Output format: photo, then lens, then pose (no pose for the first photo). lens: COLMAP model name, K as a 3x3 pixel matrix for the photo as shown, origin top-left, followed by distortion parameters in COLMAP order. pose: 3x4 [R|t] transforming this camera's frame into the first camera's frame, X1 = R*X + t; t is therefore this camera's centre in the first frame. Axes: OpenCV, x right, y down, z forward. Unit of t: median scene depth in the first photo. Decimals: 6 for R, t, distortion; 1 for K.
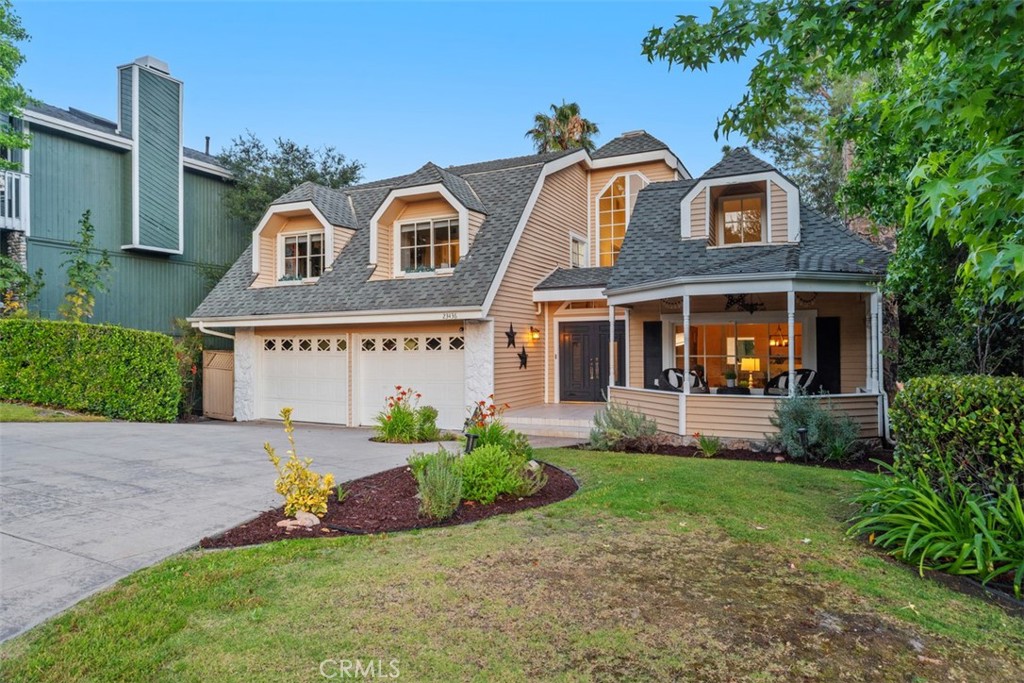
lens RADIAL K [[602.3, 0, 510.6], [0, 602.3, 339.8], [0, 0, 1]] dist [0.004934, -0.000738]
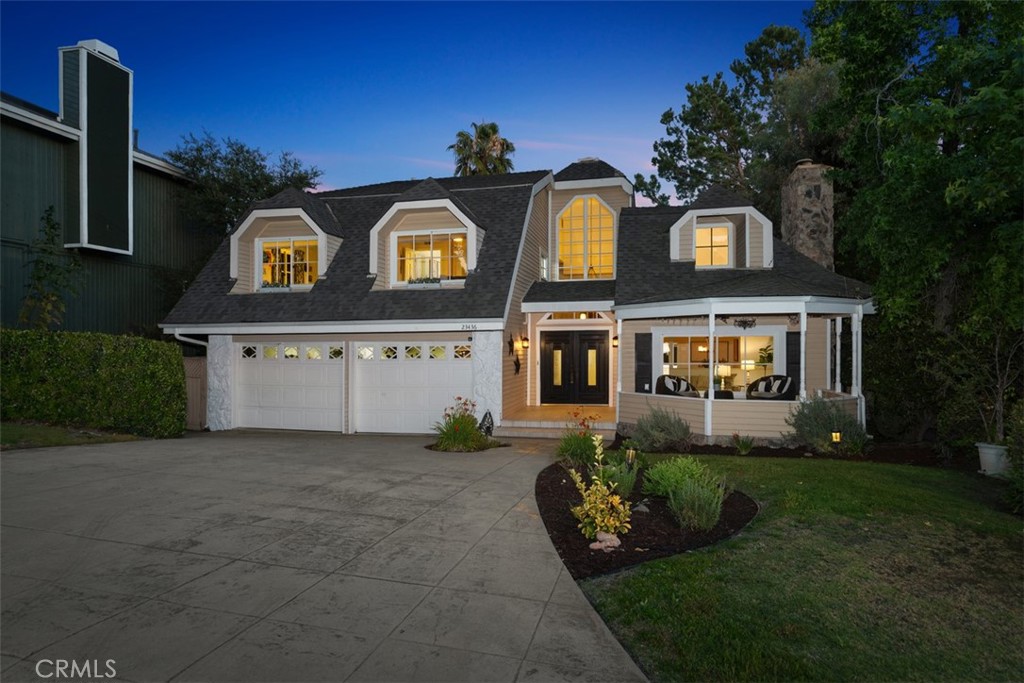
lens RADIAL K [[561.2, 0, 513.9], [0, 561.2, 344.9], [0, 0, 1]] dist [0.006466, 0.001553]
pose [[0.978751, 0.001414, 0.205049, -0.184813], [-0.003206, 0.999960, 0.008408, -0.013828], [-0.205029, -0.008887, 0.978716, 0.019188]]
